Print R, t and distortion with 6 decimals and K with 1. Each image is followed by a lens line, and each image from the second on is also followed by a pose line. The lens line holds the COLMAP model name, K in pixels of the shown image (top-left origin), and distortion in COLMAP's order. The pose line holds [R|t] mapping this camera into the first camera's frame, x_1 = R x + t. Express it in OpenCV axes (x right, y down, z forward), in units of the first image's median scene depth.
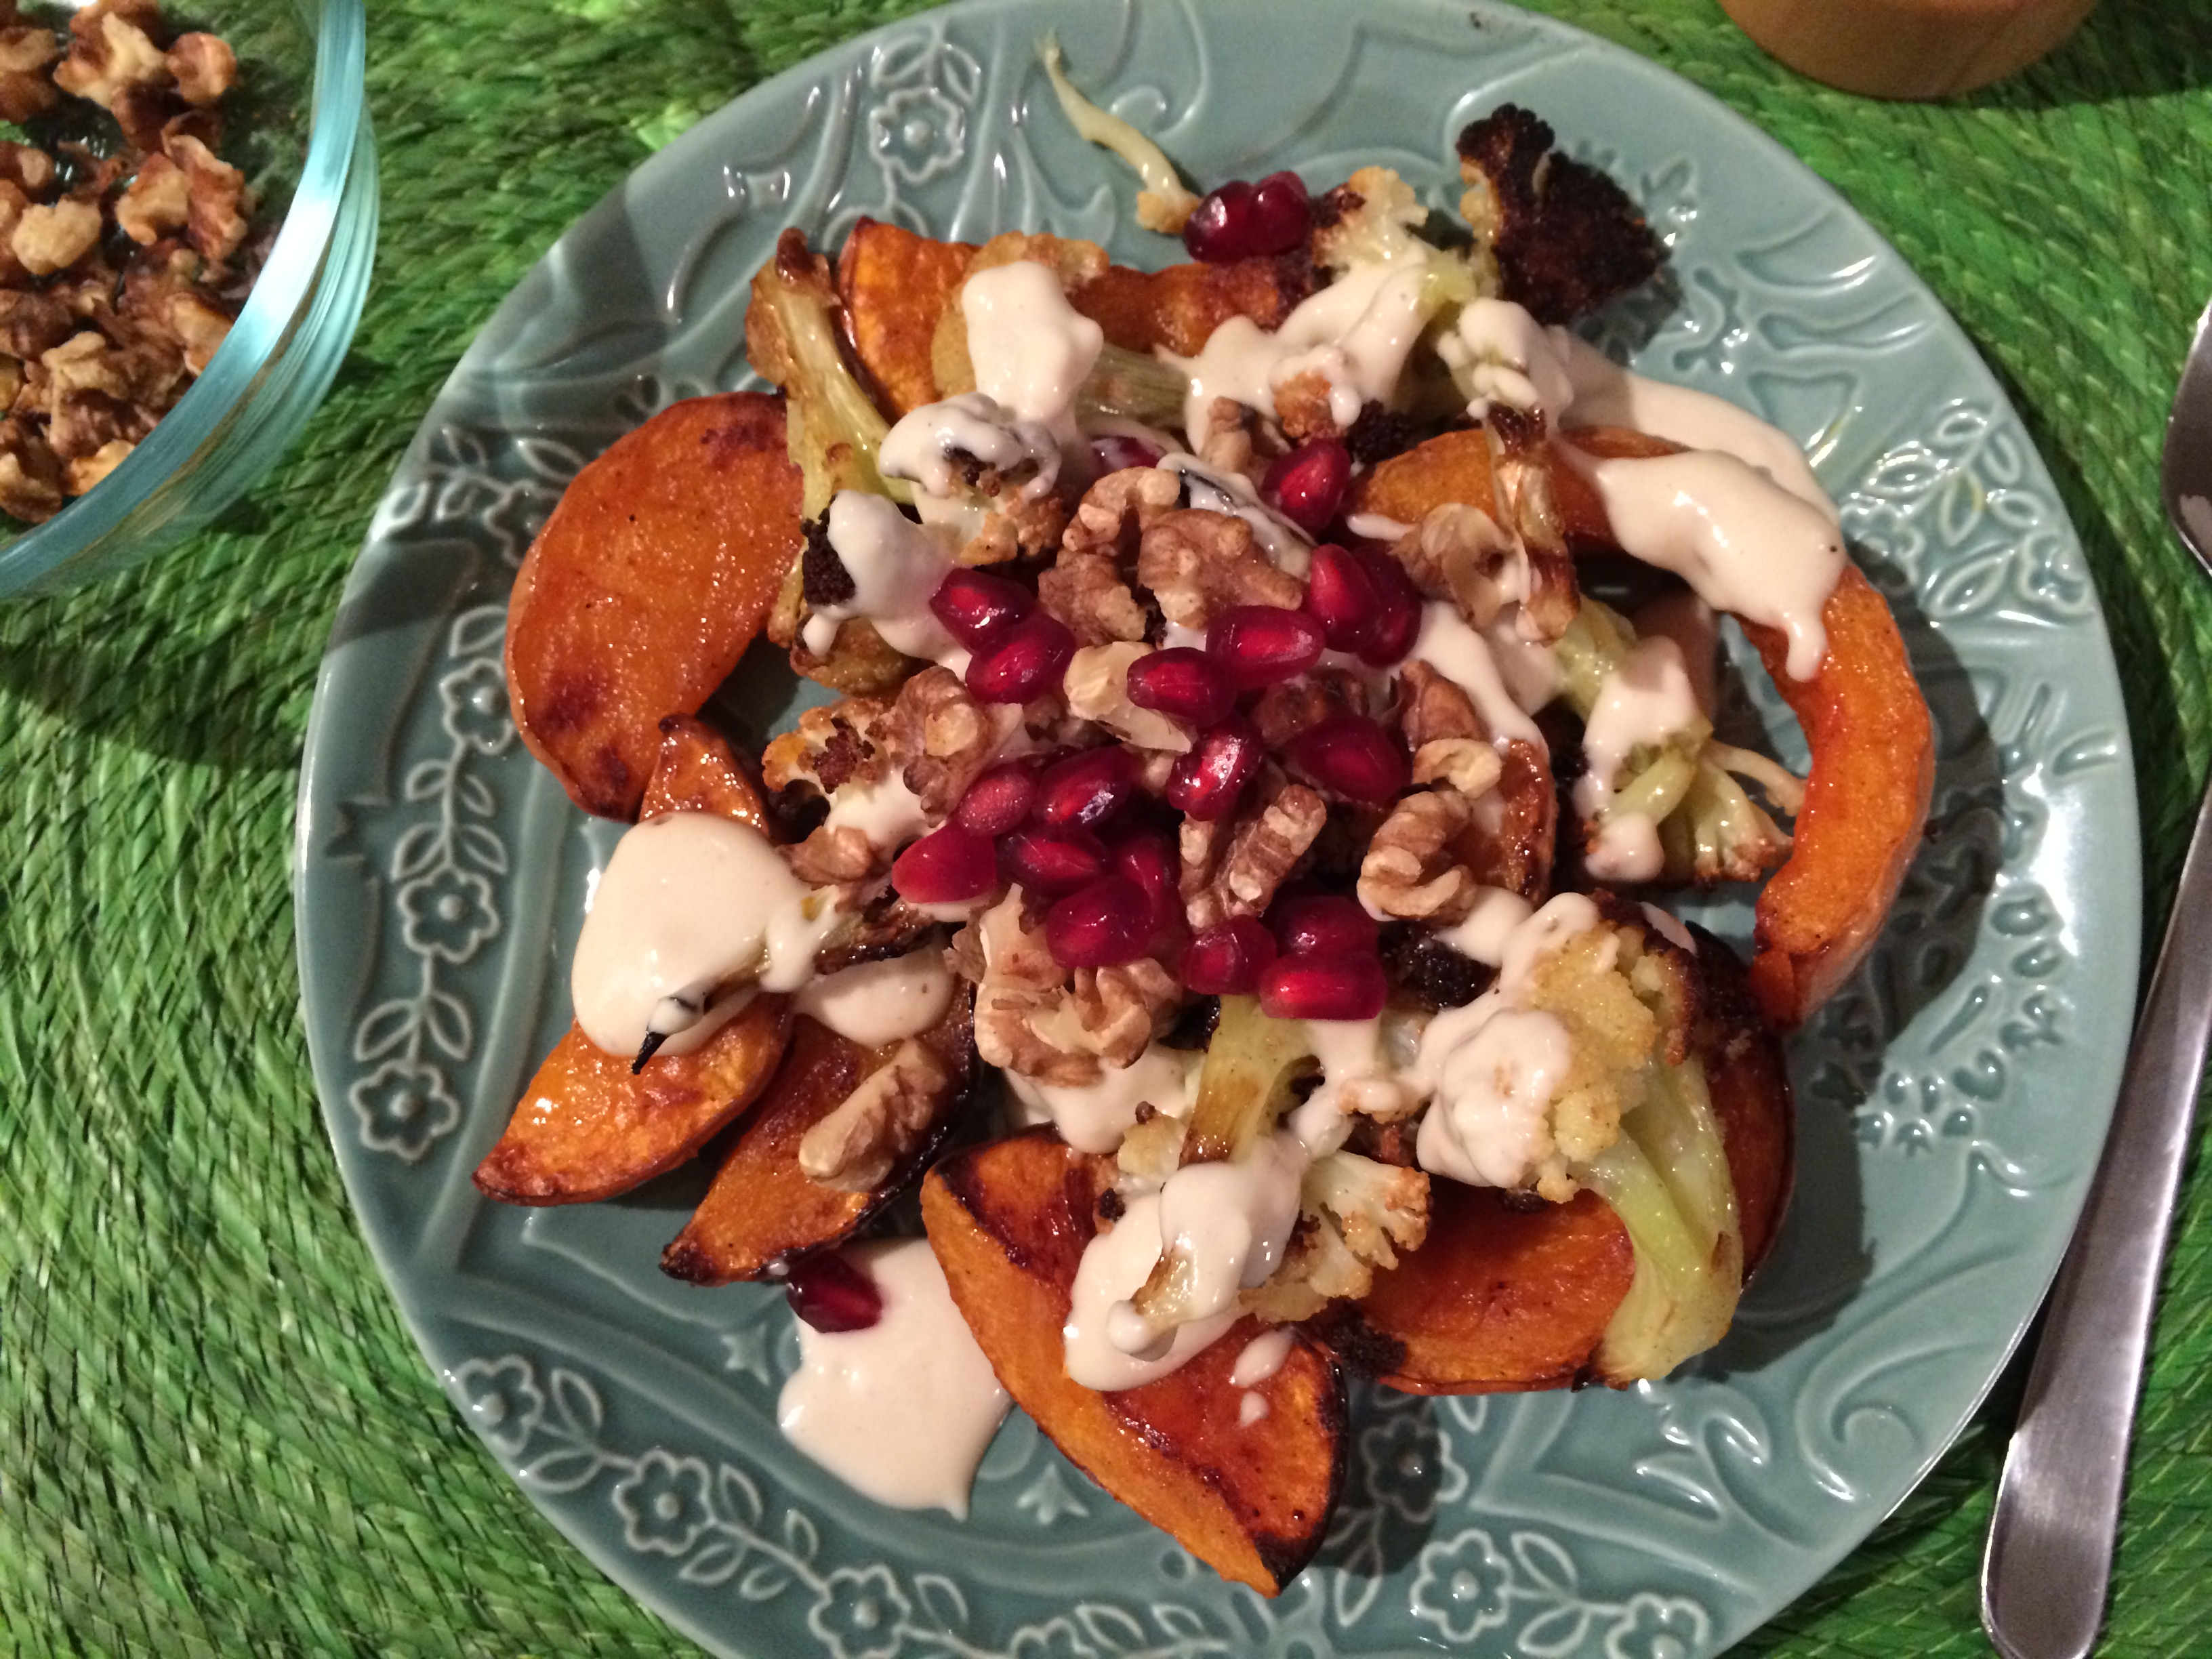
lens RADIAL K [[1880.7, 0, 1096.2], [0, 1880.7, 814.4], [0, 0, 1]] dist [0.036943, -0.087098]
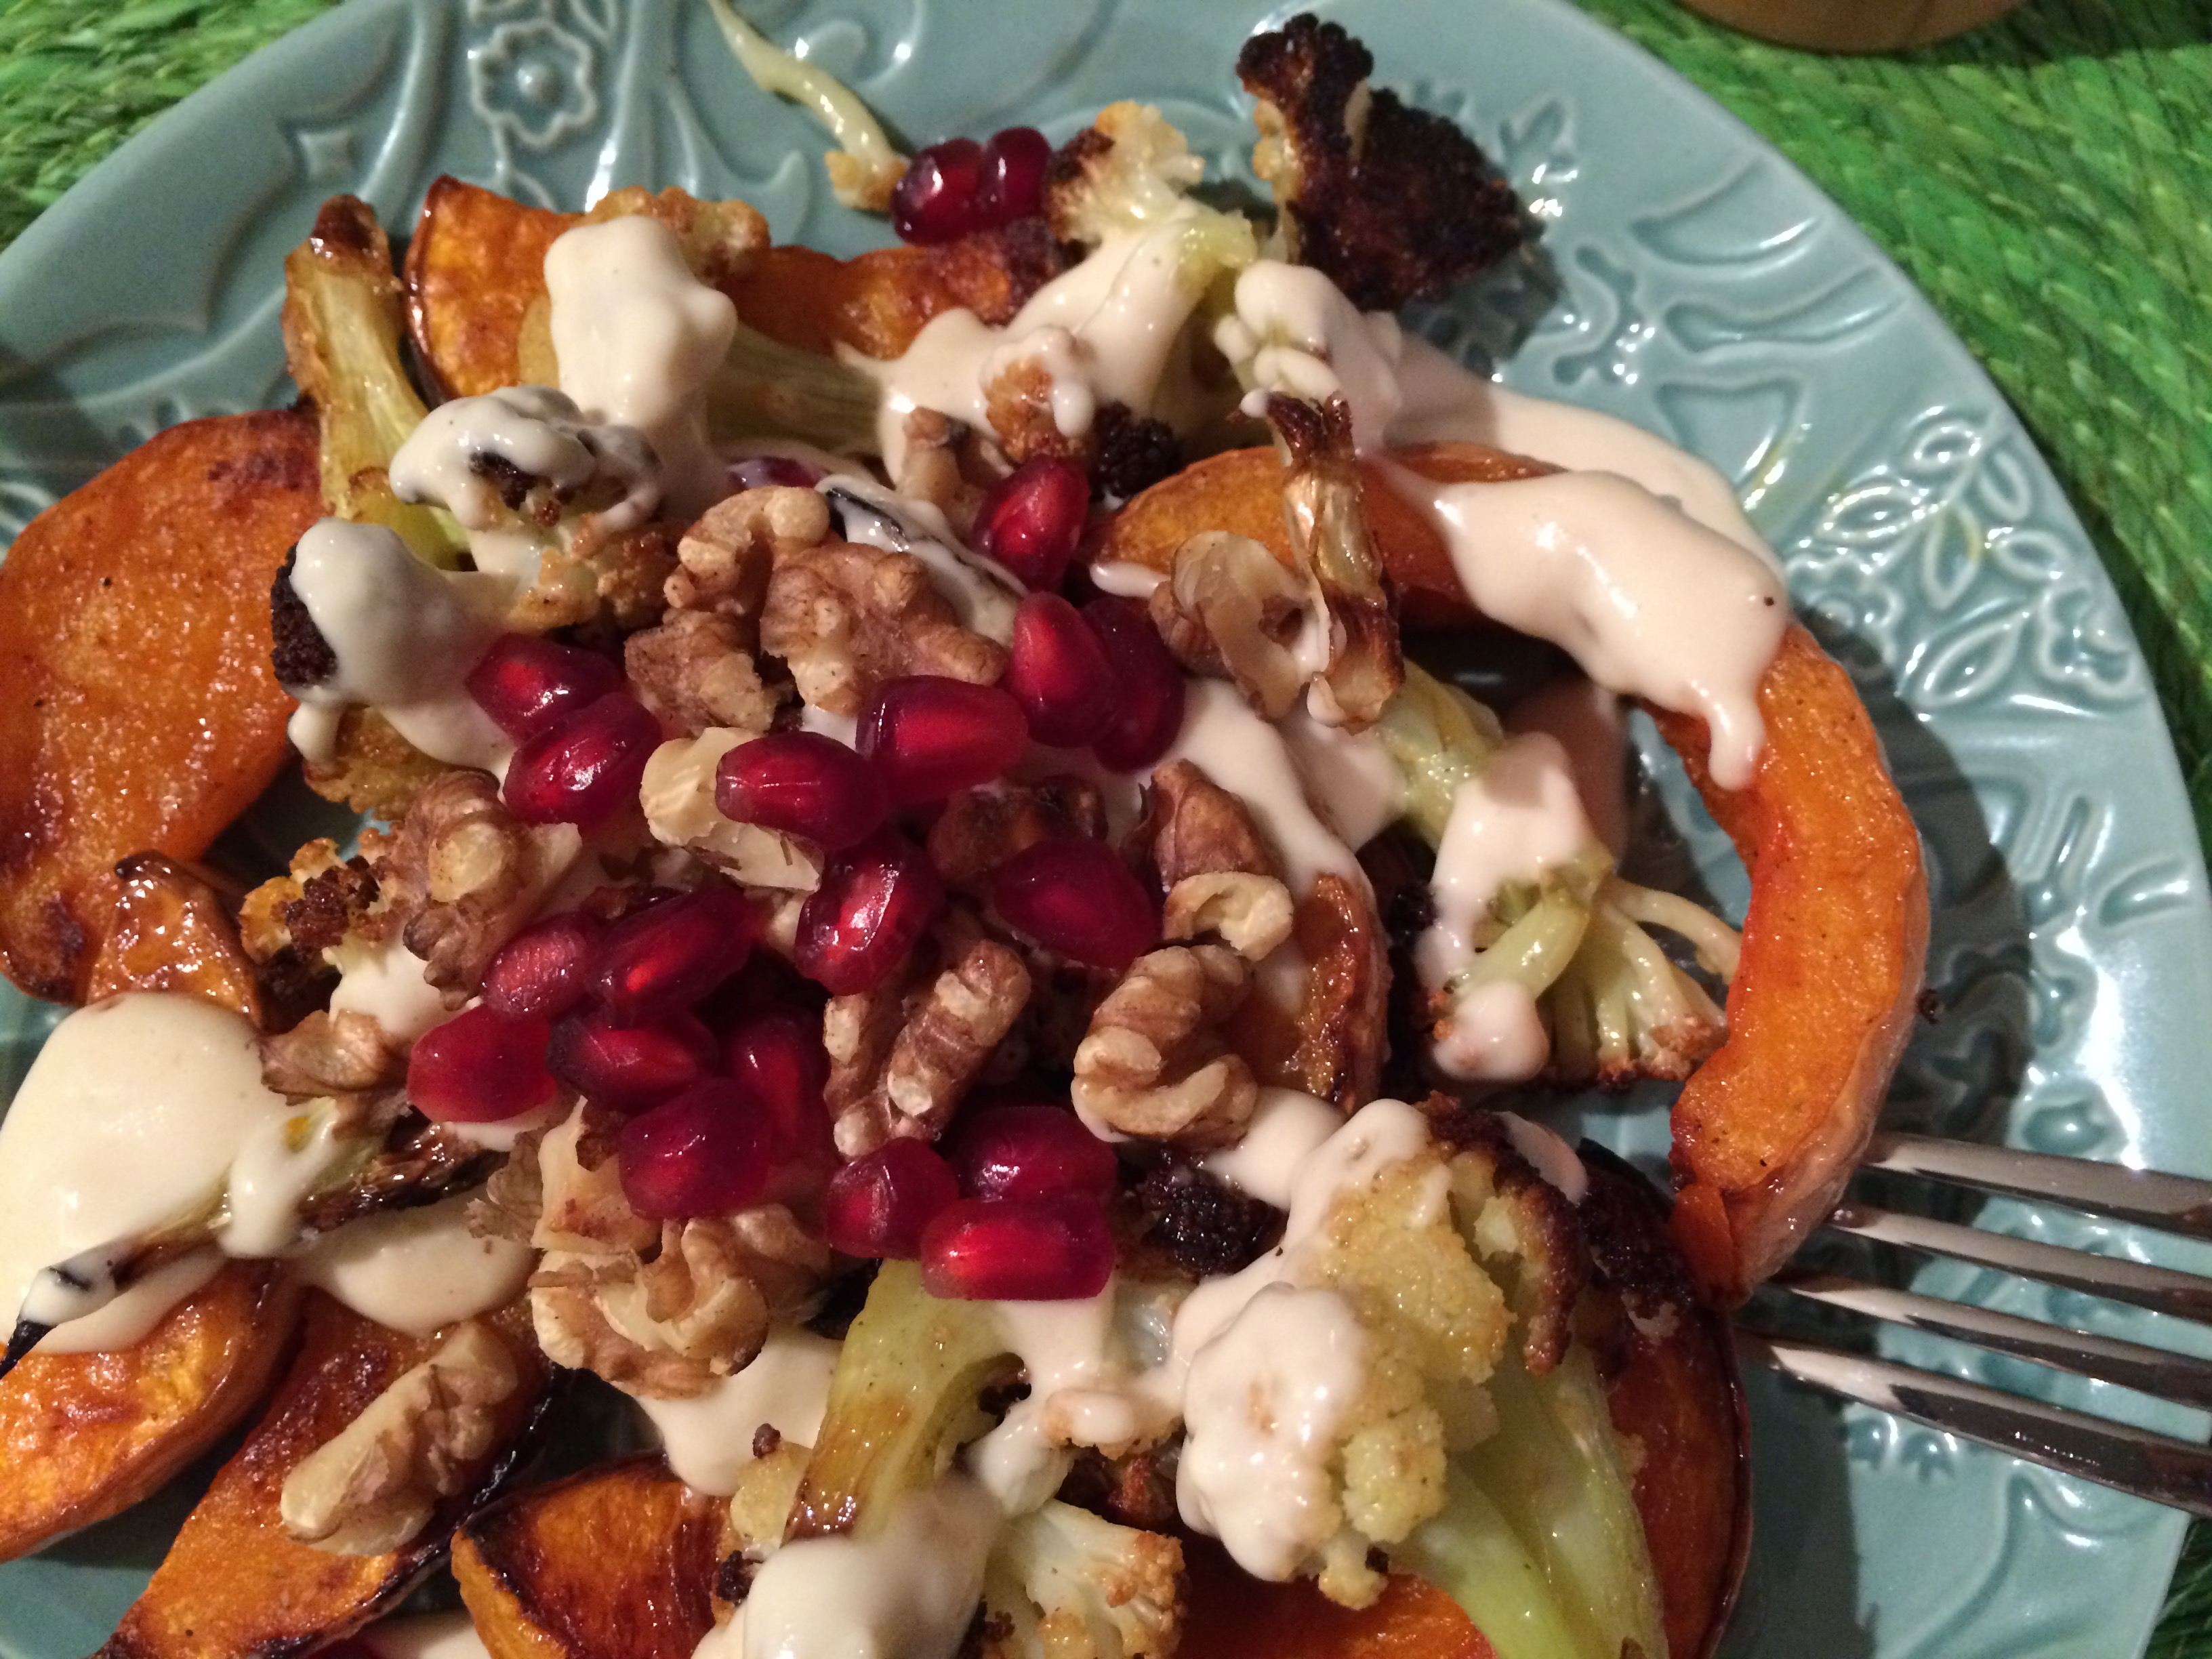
lens RADIAL K [[1880.7, 0, 1126.6], [0, 1880.7, 824.3], [0, 0, 1]] dist [0.036943, -0.087098]
pose [[0.999959, -0.007242, 0.005419, 0.141475], [0.007751, 0.994894, -0.100630, 0.010224], [-0.004663, 0.100668, 0.994909, 0.300445]]
